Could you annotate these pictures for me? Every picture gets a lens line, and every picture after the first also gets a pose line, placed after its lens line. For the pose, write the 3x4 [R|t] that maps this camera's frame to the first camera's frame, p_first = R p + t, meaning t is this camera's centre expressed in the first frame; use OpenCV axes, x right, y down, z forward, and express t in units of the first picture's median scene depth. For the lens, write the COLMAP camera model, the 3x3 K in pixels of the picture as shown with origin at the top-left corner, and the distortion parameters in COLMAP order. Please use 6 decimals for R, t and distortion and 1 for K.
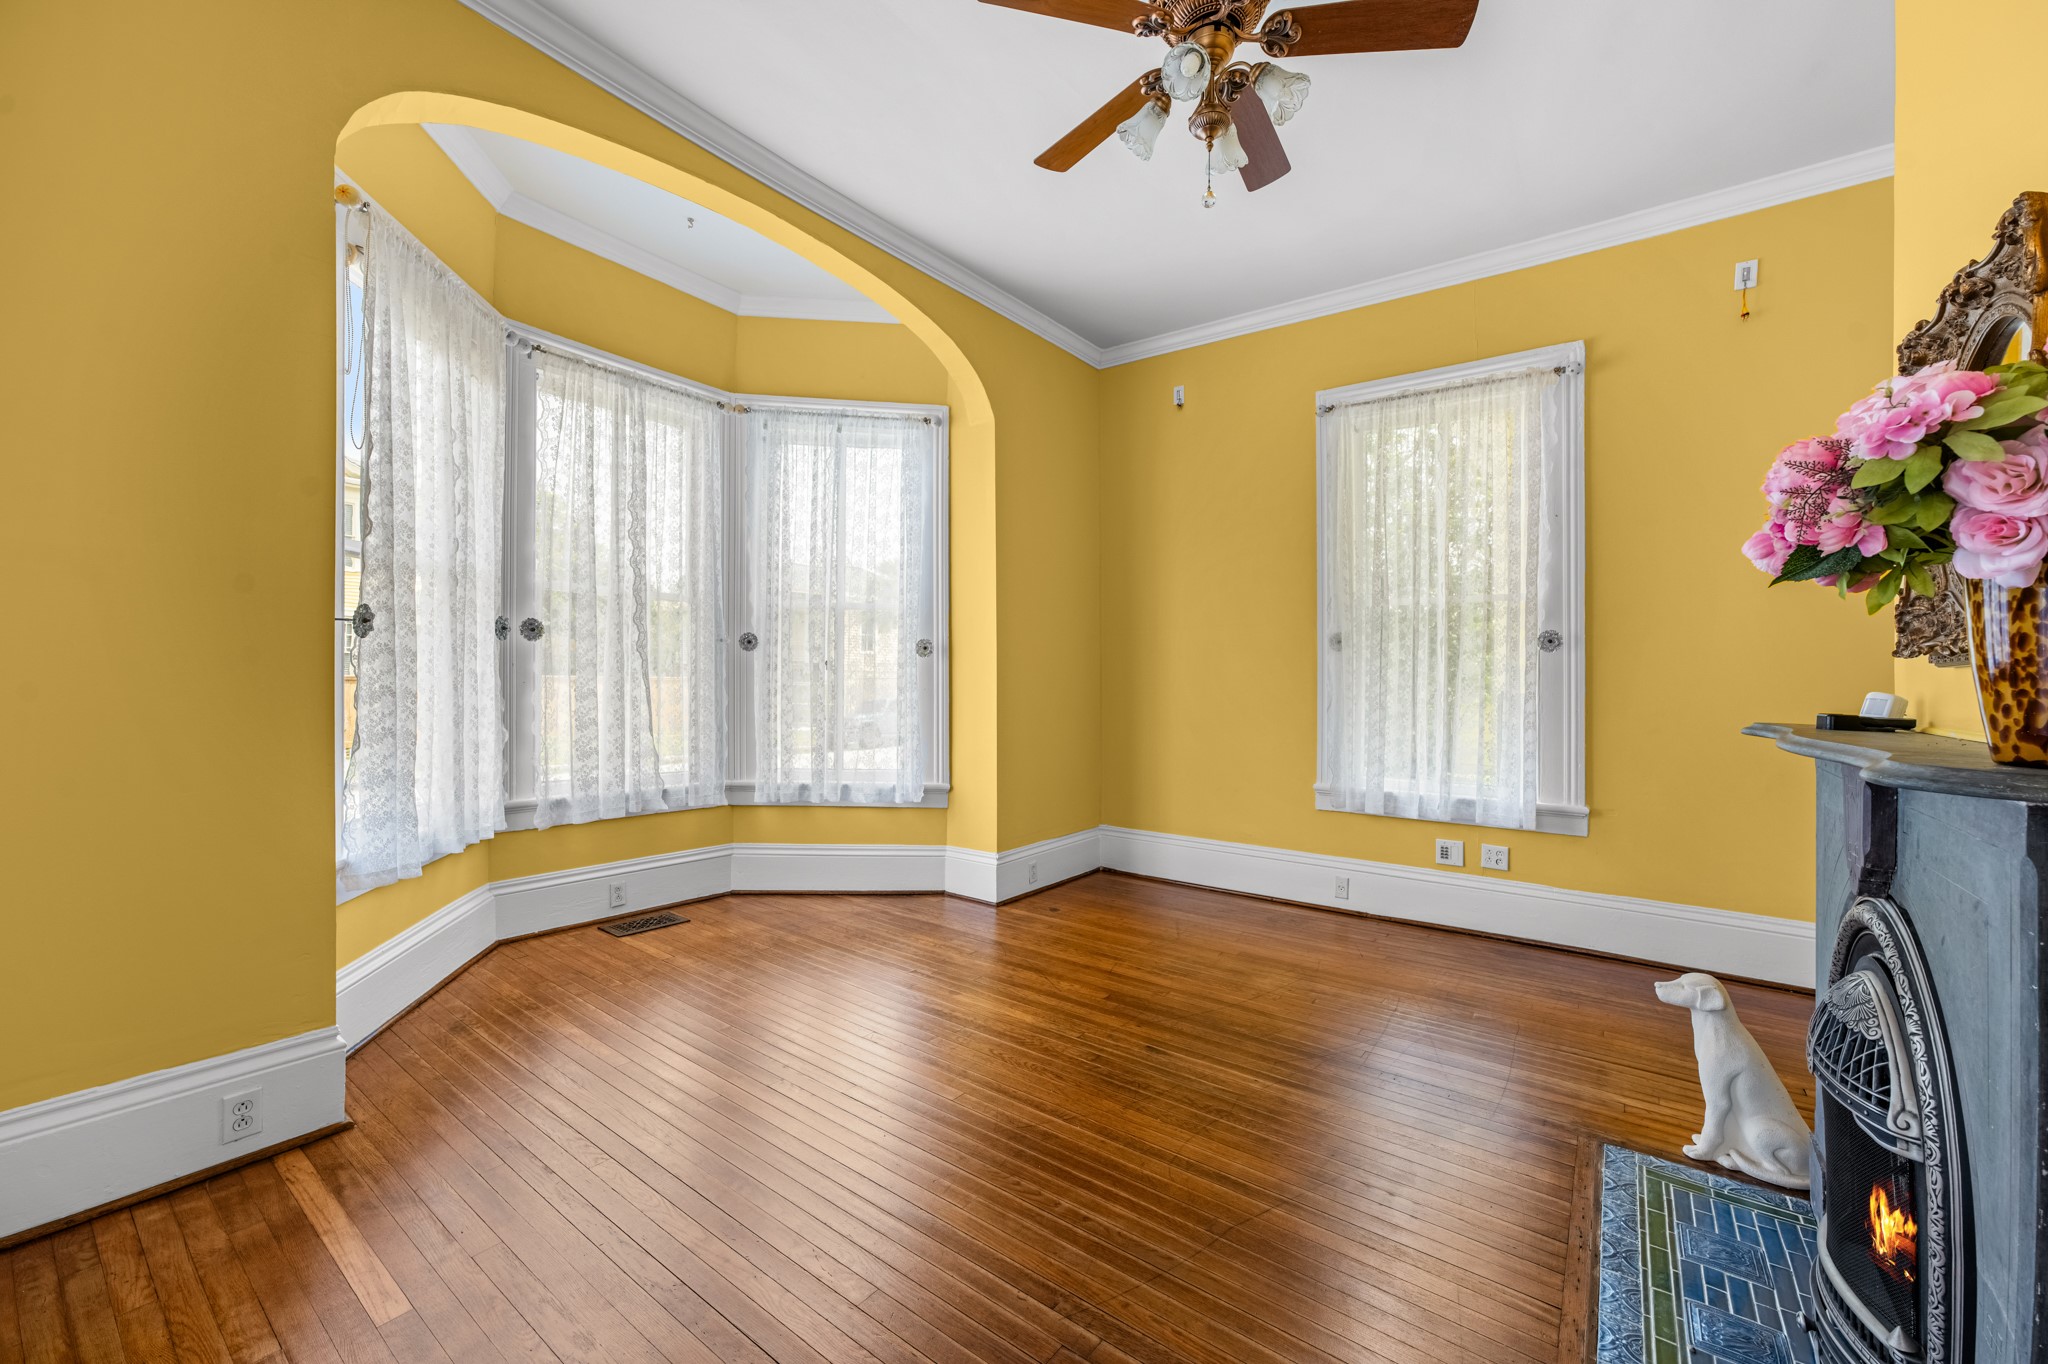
lens RADIAL K [[814.7, 0, 988.6], [0, 814.7, 677.1], [0, 0, 1]] dist [-0.002076, 0.000001]
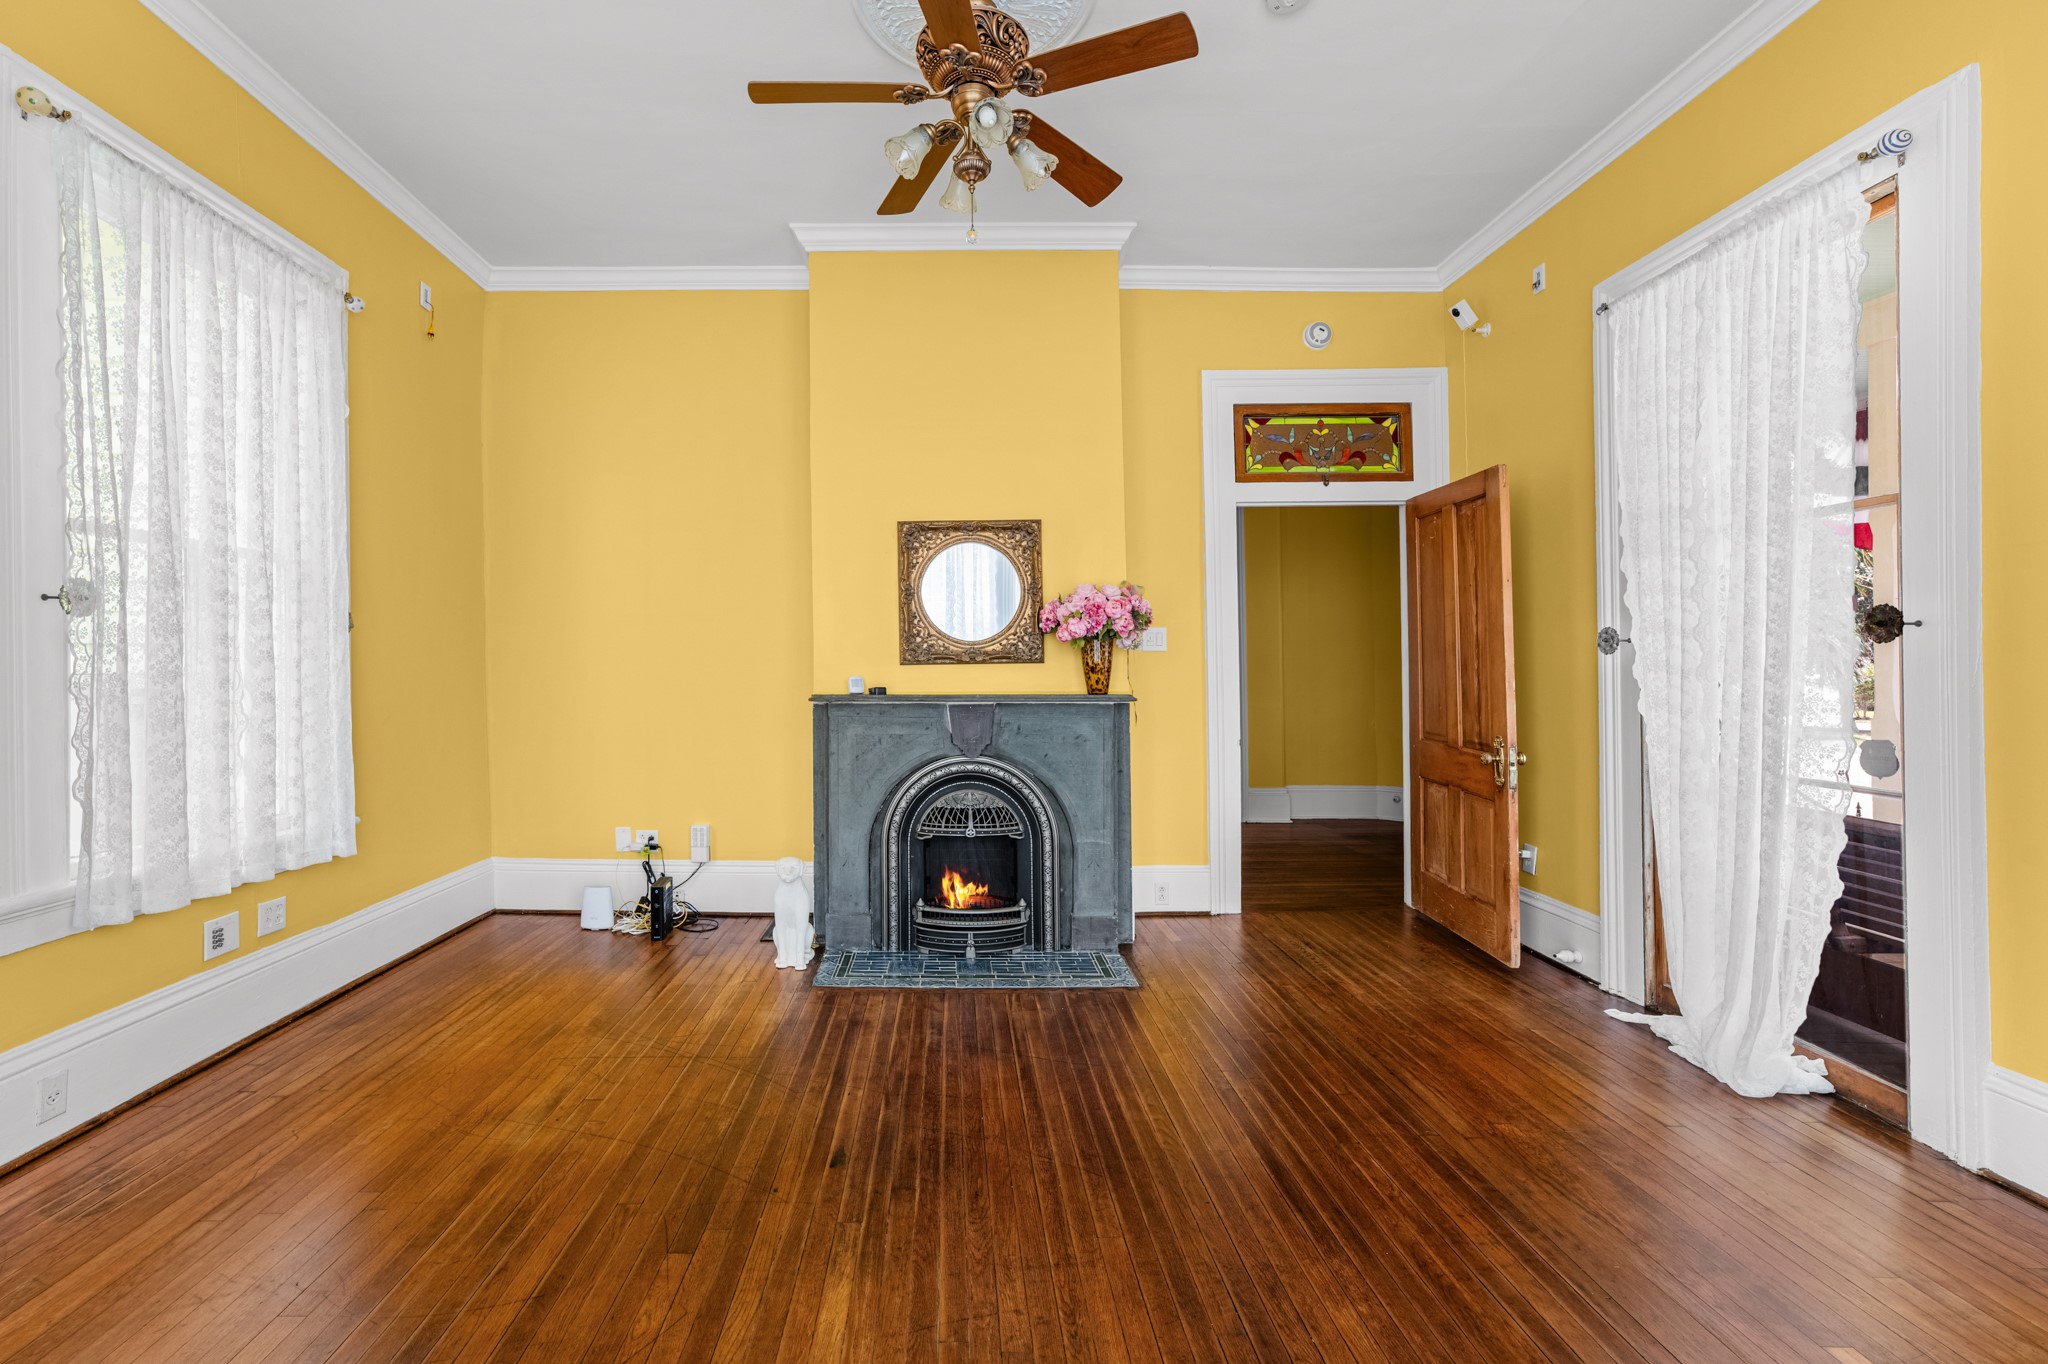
lens RADIAL K [[814.7, 0, 988.6], [0, 814.7, 677.1], [0, 0, 1]] dist [-0.002076, 0.000001]
pose [[-0.636449, -0.016856, 0.771135, -0.426943], [-0.010742, 0.999858, 0.012990, -0.008005], [-0.771244, -0.000016, -0.636540, 1.249649]]
